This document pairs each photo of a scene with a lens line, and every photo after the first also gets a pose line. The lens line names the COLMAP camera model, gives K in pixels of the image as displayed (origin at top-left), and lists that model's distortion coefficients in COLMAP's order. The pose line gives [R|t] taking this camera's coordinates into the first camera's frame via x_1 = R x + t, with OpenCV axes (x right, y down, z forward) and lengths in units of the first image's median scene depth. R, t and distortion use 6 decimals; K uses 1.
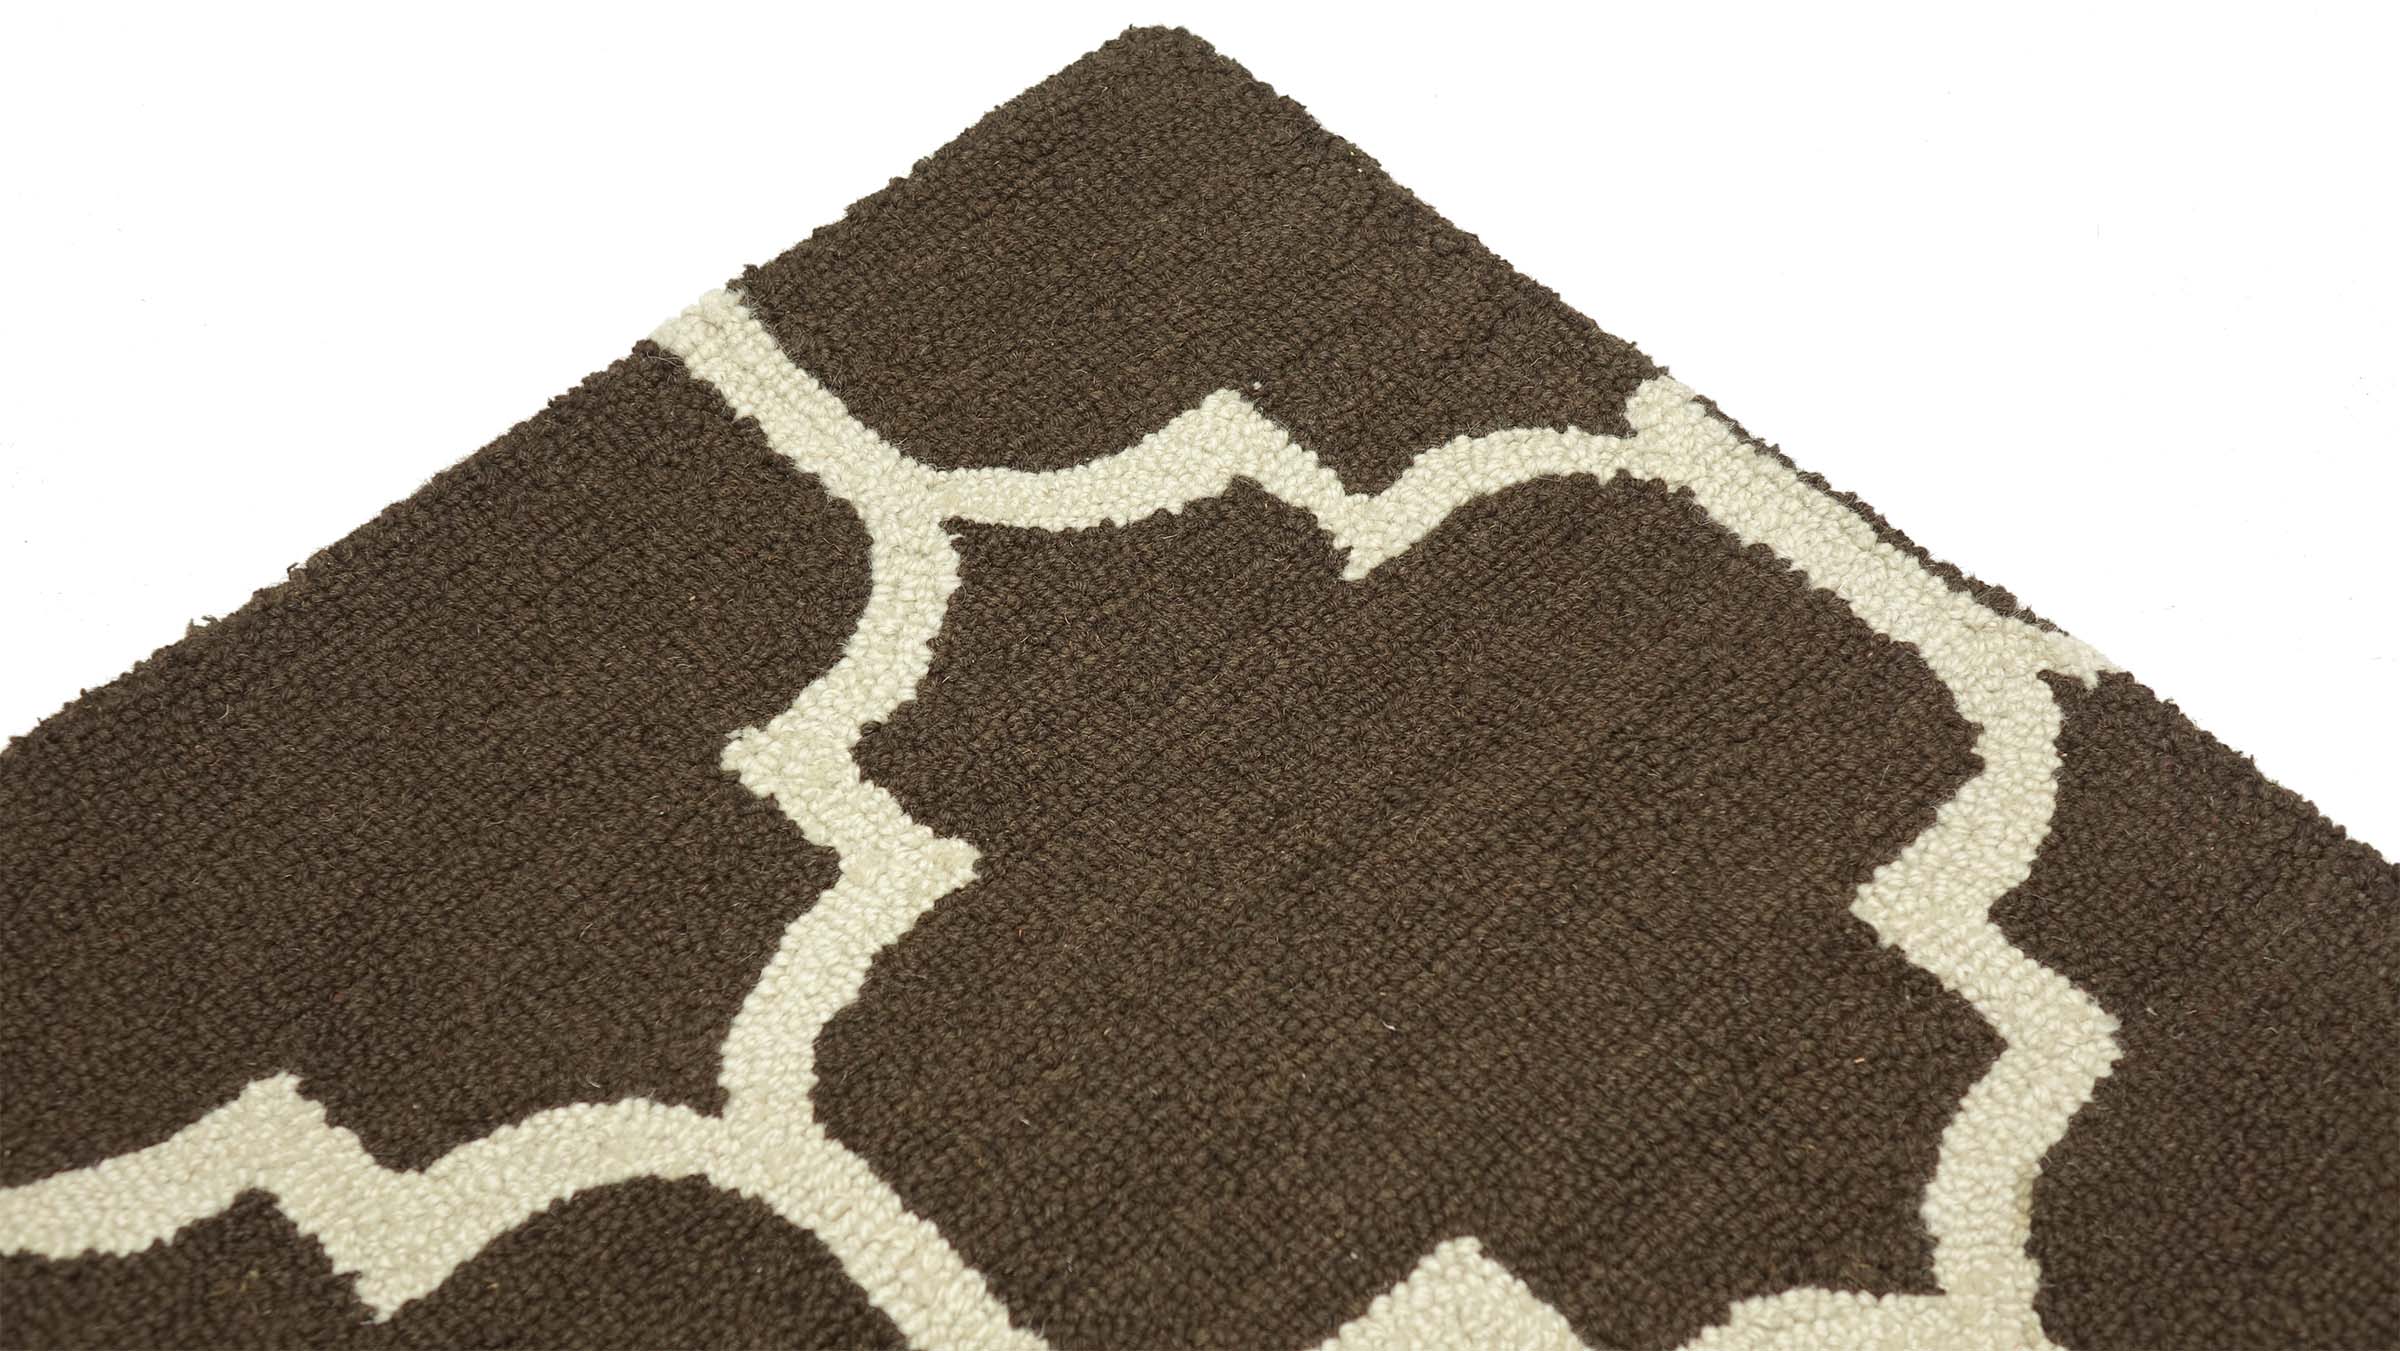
lens RADIAL K [[4401.1, 0, 1200.0], [0, 4401.1, 675.5], [0, 0, 1]] dist [-0.033284, -0.074436]
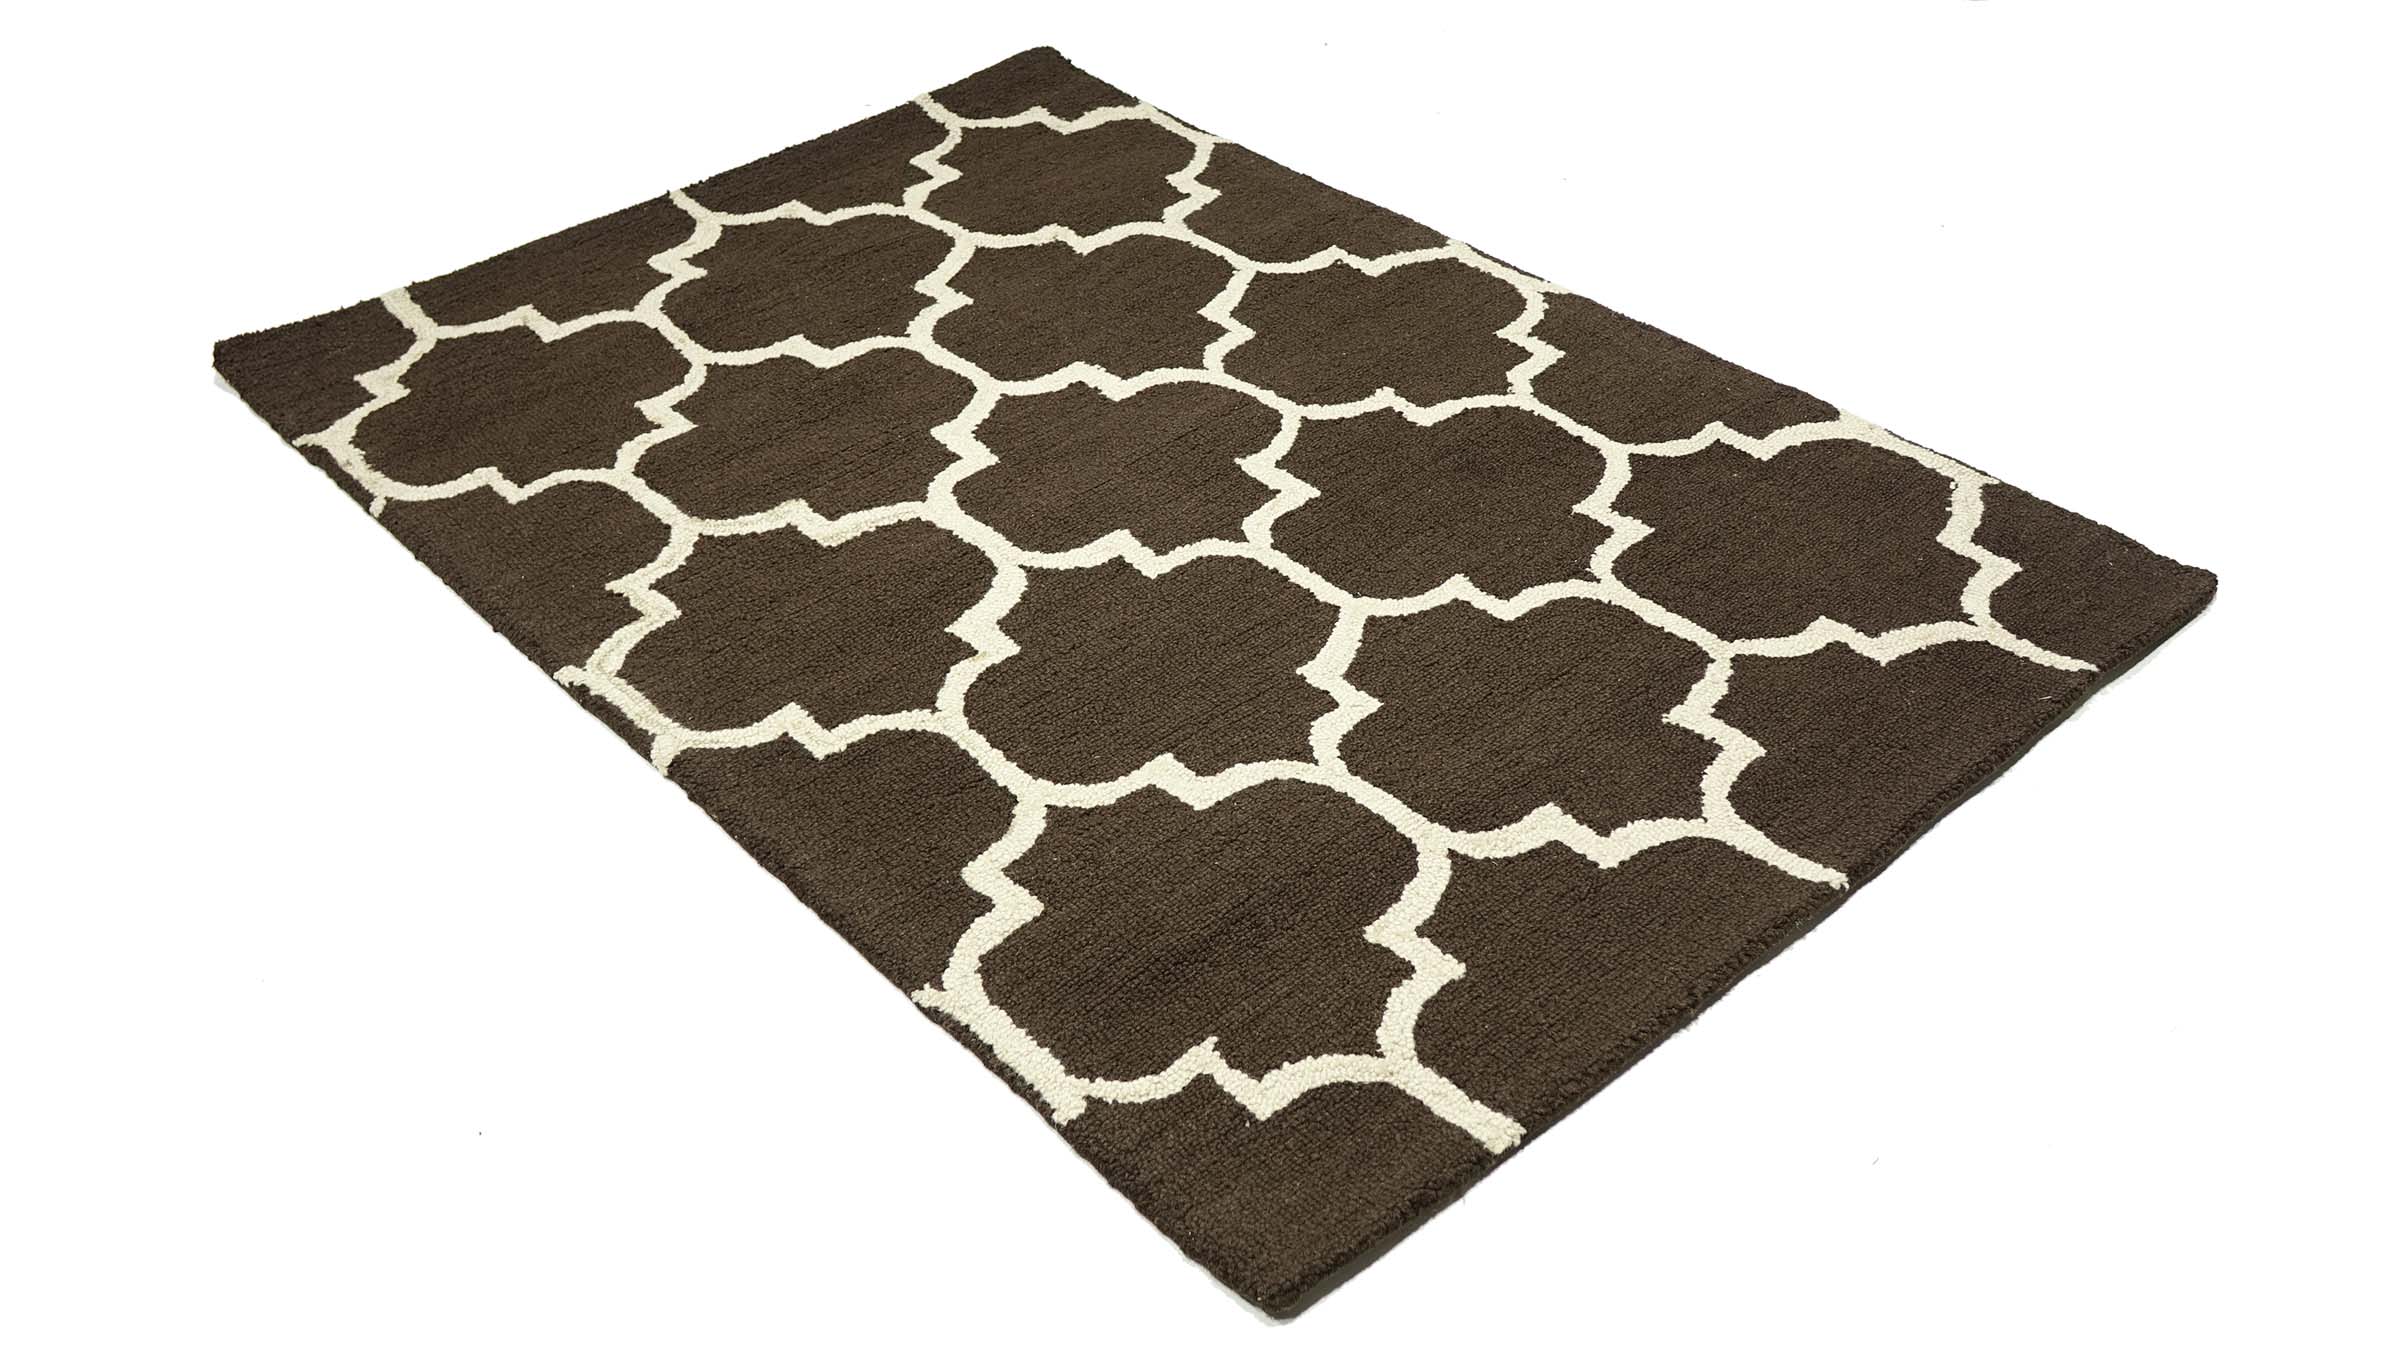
lens RADIAL K [[2204.0, 0, 1200.0], [0, 2204.0, 675.5], [0, 0, 1]] dist [-0.000324, -0.002774]
pose [[-0.997891, -0.009728, 0.064181, -0.033739], [0.063756, 0.039008, 0.997203, -1.240395], [-0.012204, 0.999192, -0.038306, 0.851913]]
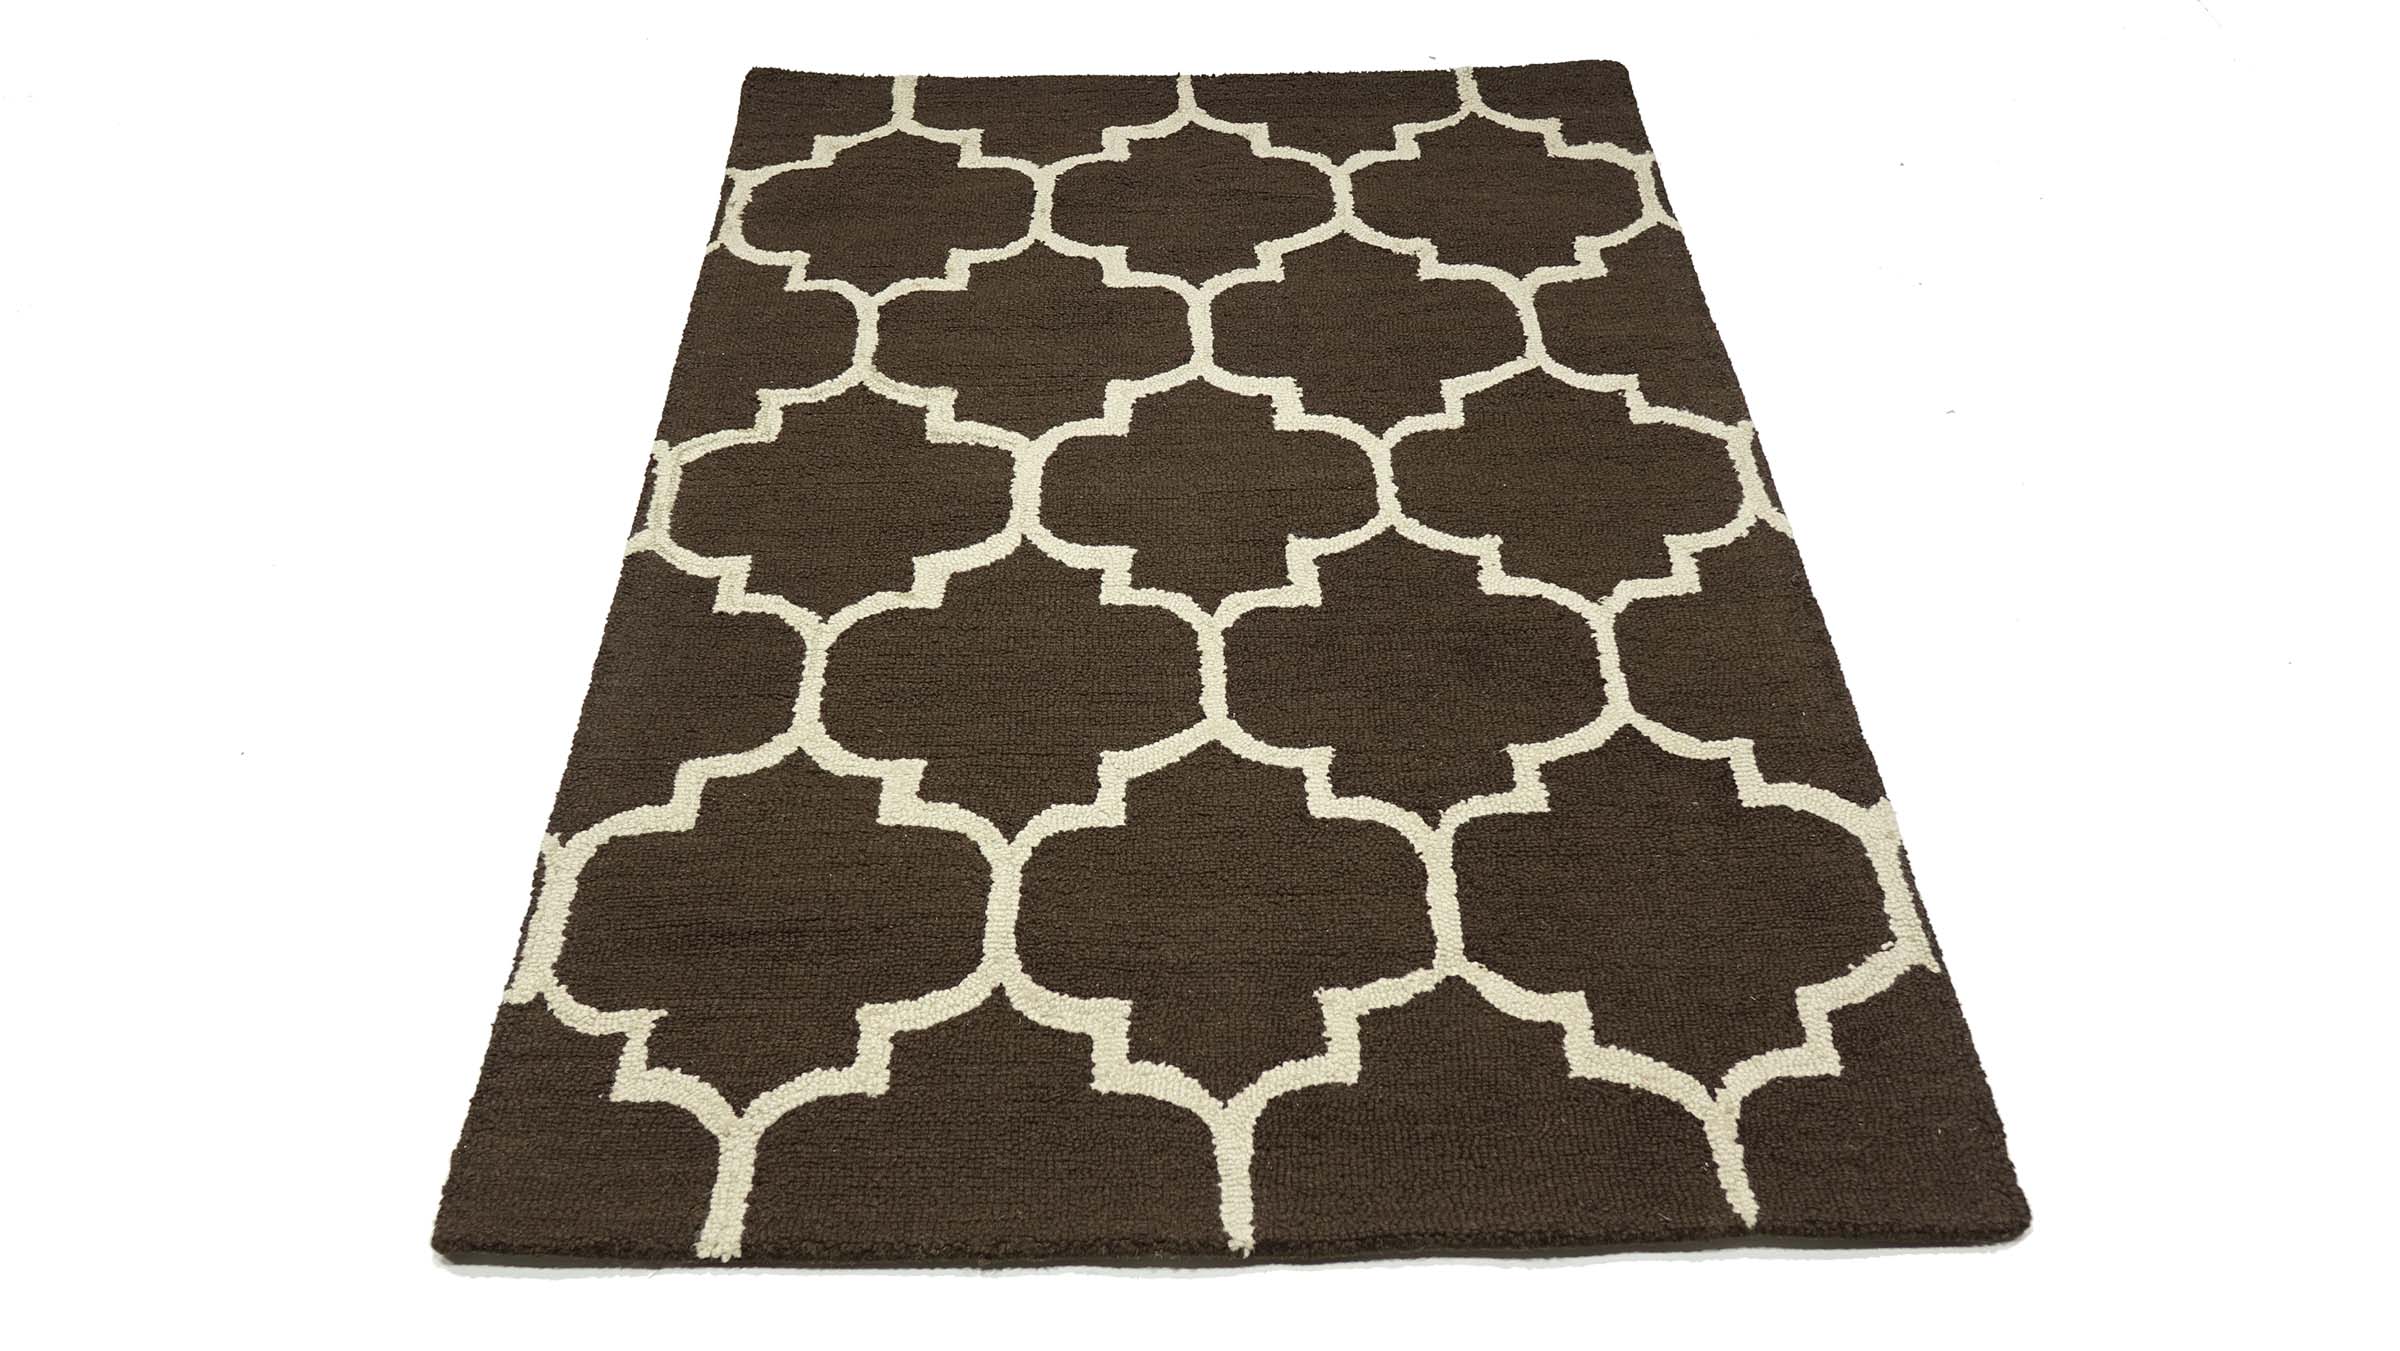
lens RADIAL K [[1921.9, 0, 1200.0], [0, 1921.9, 675.5], [0, 0, 1]] dist [-0.007196, -0.001612]
pose [[-0.726642, -0.489589, 0.481968, -0.656983], [0.521356, 0.063905, 0.850943, -0.851135], [-0.447413, 0.869608, 0.208814, 0.443276]]
